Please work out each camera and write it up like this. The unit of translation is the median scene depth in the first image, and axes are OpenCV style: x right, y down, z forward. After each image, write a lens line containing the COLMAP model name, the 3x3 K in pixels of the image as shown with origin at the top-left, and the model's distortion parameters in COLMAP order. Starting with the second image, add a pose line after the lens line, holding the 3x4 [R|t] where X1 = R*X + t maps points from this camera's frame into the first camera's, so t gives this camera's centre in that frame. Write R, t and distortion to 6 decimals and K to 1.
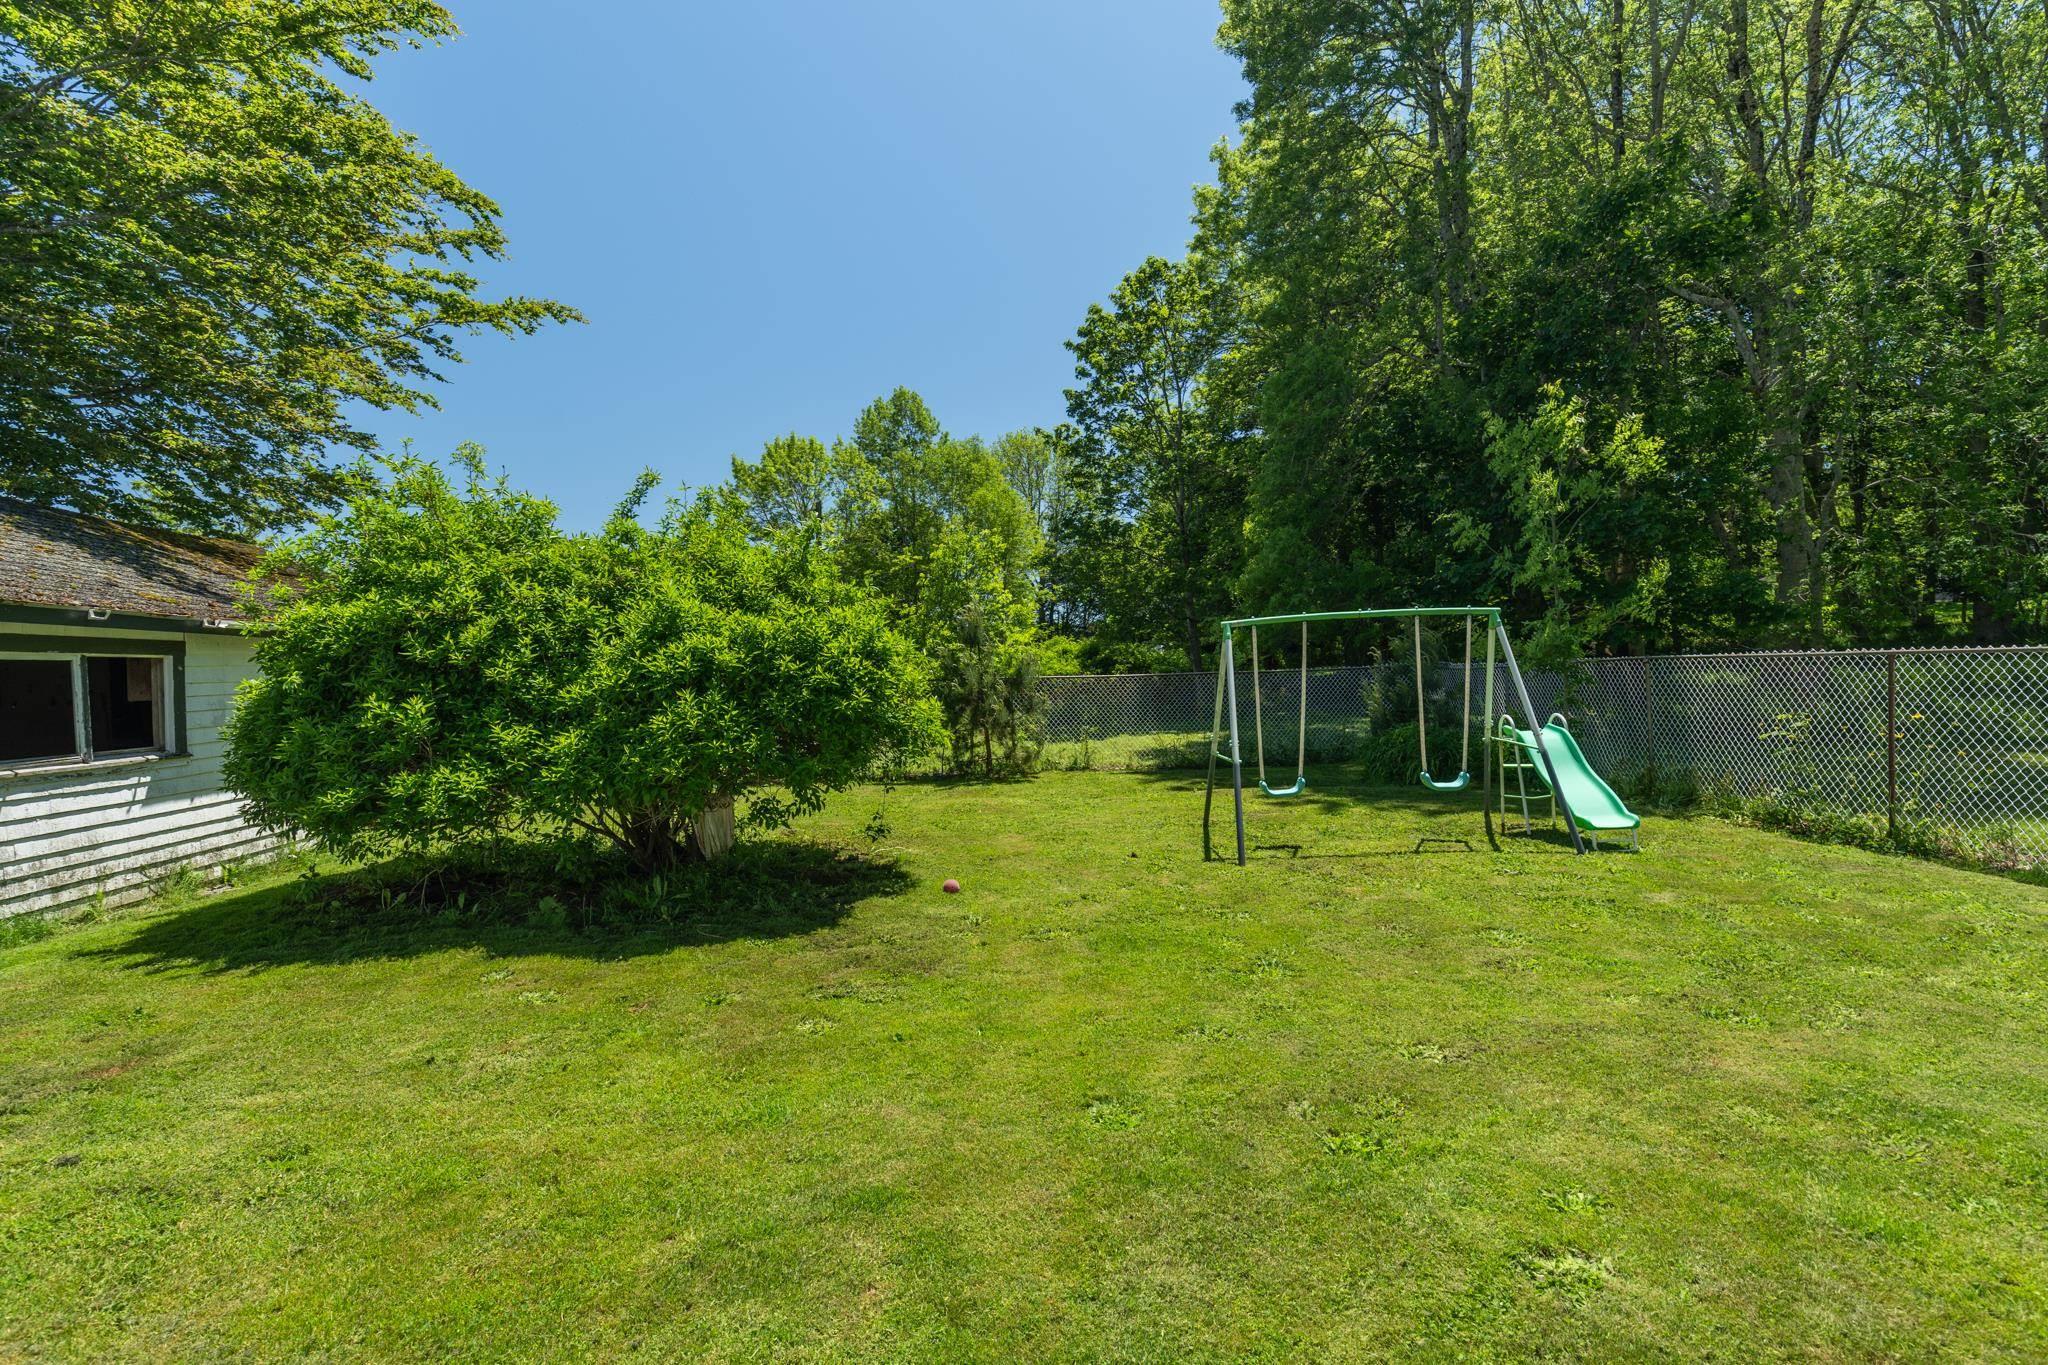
lens RADIAL K [[944.2, 0, 1036.0], [0, 944.2, 664.2], [0, 0, 1]] dist [-0.002219, 0.000323]
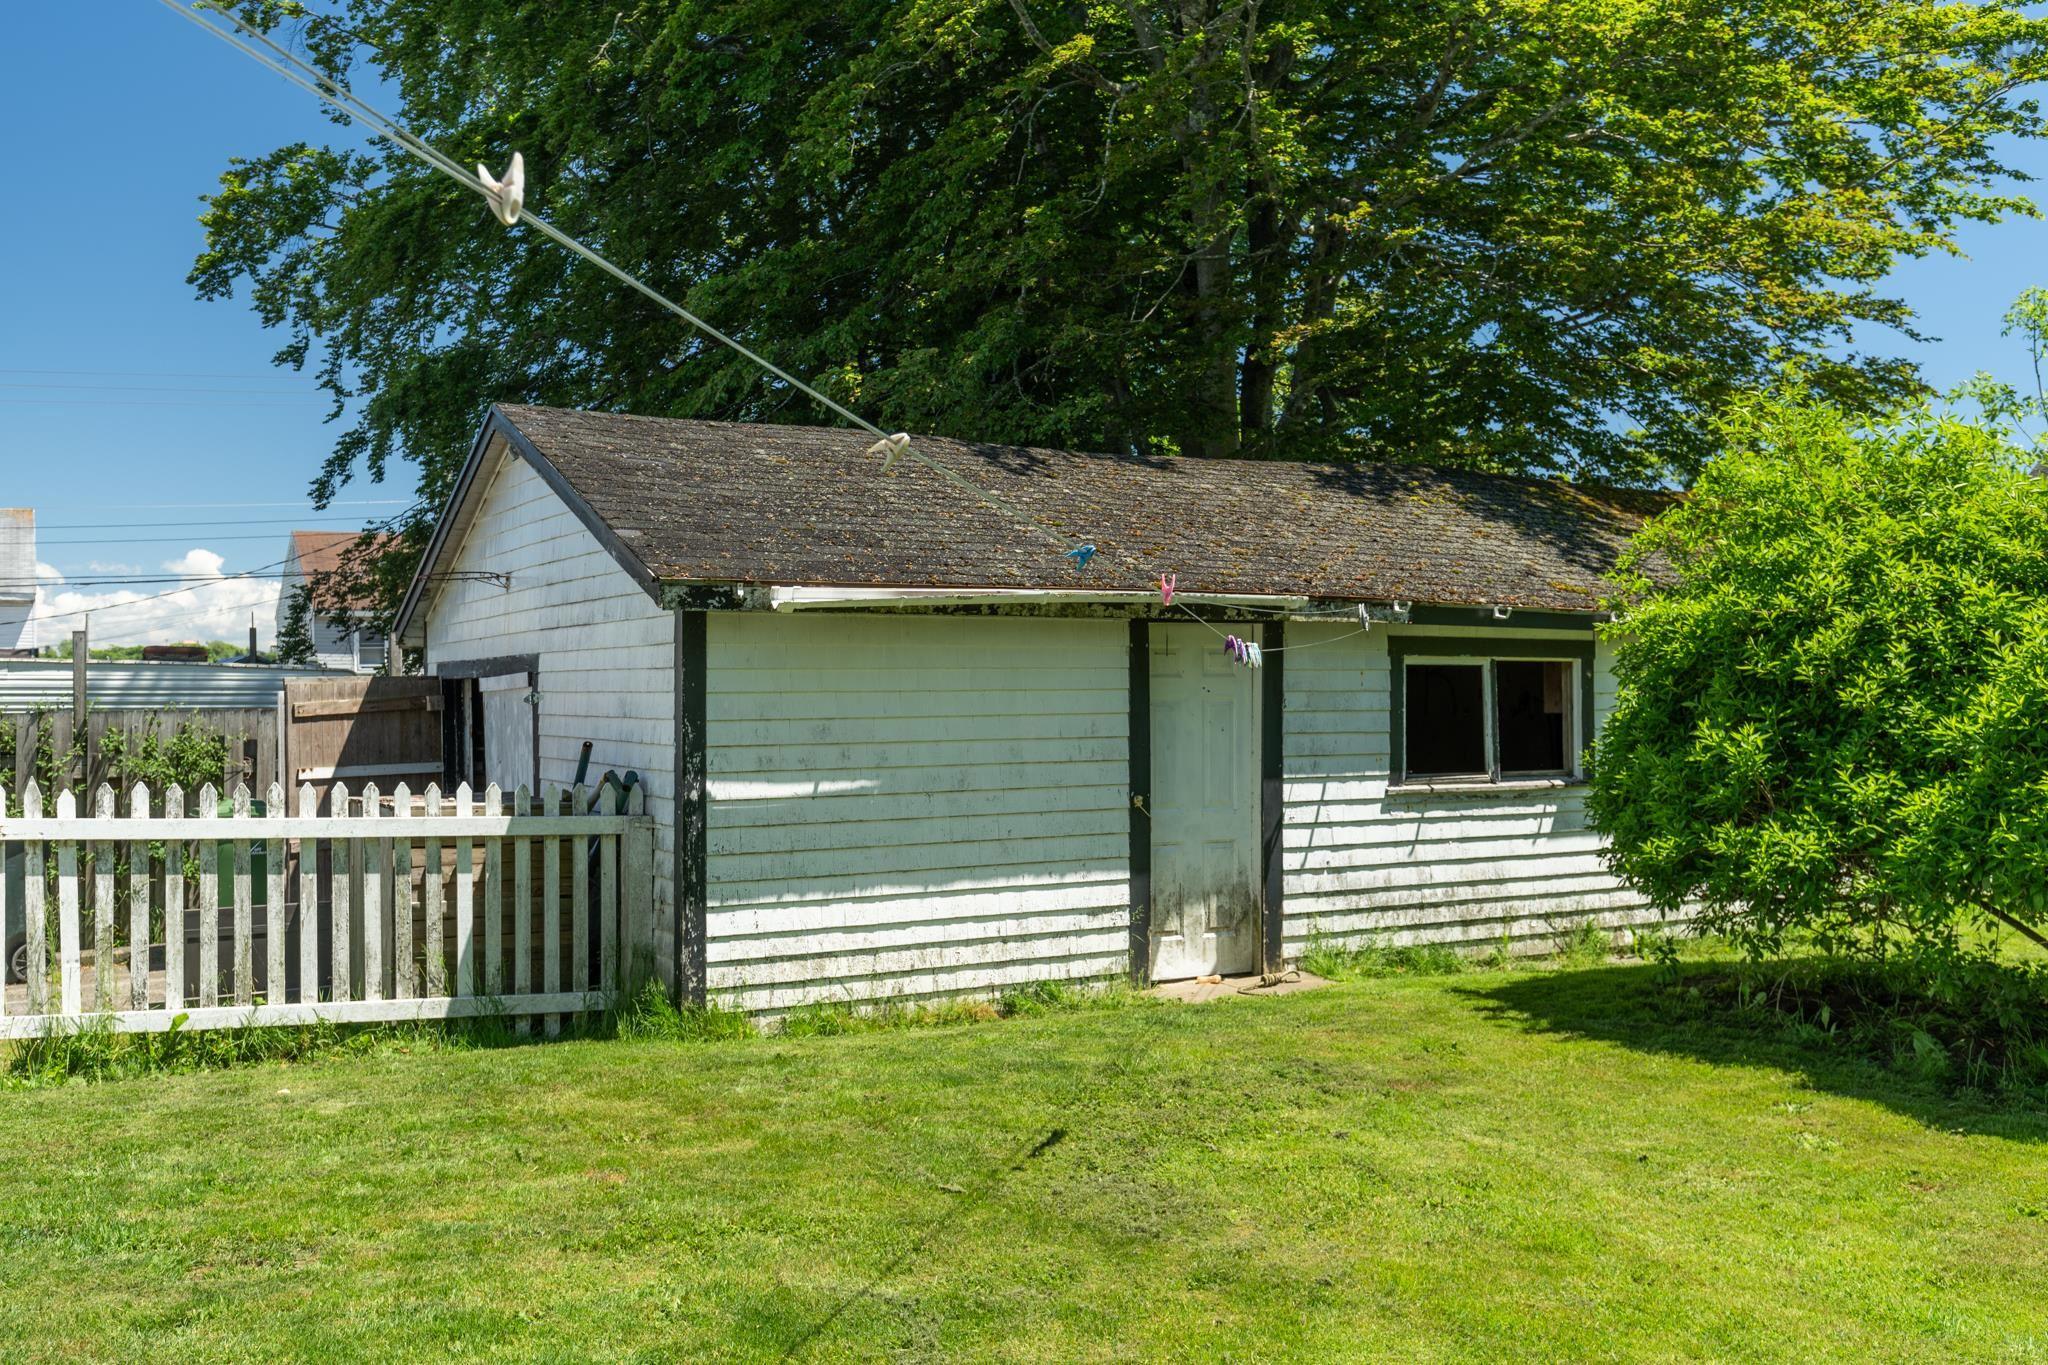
lens RADIAL K [[1767.8, 0, 1024.0], [0, 1767.8, 682.5], [0, 0, 1]] dist [0.006338, -0.001240]
pose [[0.432824, 0.021365, -0.901225, 0.291778], [-0.008004, 0.999771, 0.019857, -0.018263], [0.901443, -0.001381, 0.432896, -0.101338]]
